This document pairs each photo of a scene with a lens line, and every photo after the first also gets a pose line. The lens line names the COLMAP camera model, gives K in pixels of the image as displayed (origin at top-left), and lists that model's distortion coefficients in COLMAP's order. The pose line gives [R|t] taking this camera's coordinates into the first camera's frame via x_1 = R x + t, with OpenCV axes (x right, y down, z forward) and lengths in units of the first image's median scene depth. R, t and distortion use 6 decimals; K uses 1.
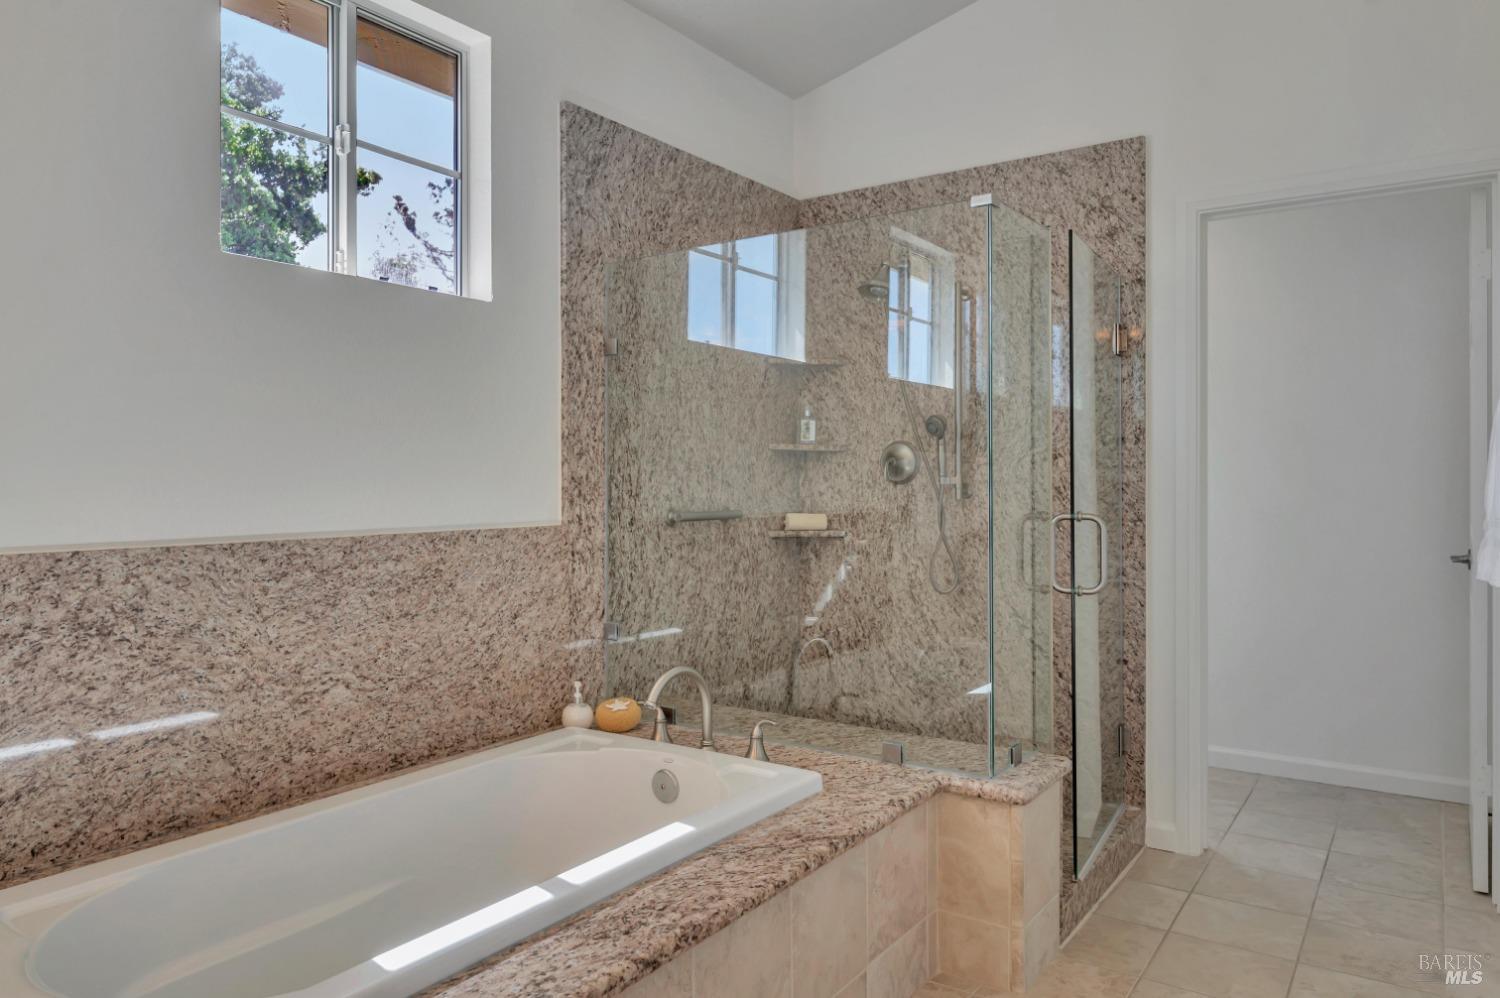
lens RADIAL K [[989.9, 0, 753.1], [0, 989.9, 489.6], [0, 0, 1]] dist [-0.003092, 0.003928]
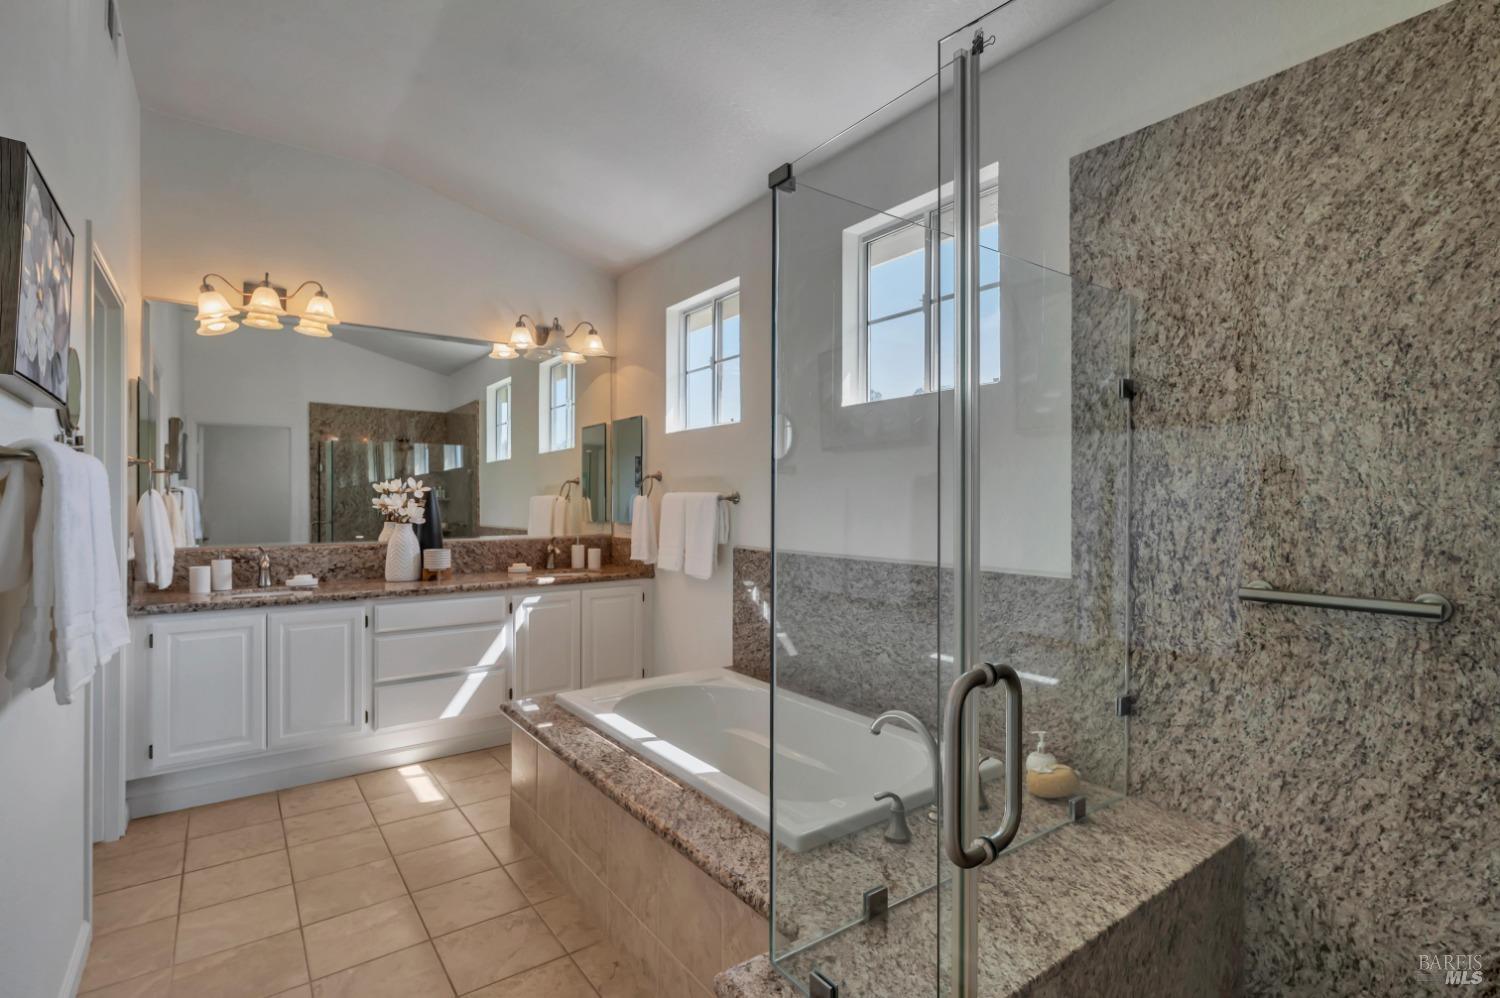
lens RADIAL K [[712.7, 0, 753.2], [0, 712.7, 502.7], [0, 0, 1]] dist [0.000672, 0.000104]
pose [[-0.322522, 0.004422, -0.946552, 0.589302], [-0.008433, 0.999936, 0.007545, -0.043794], [0.946524, 0.010416, -0.322464, 0.908917]]
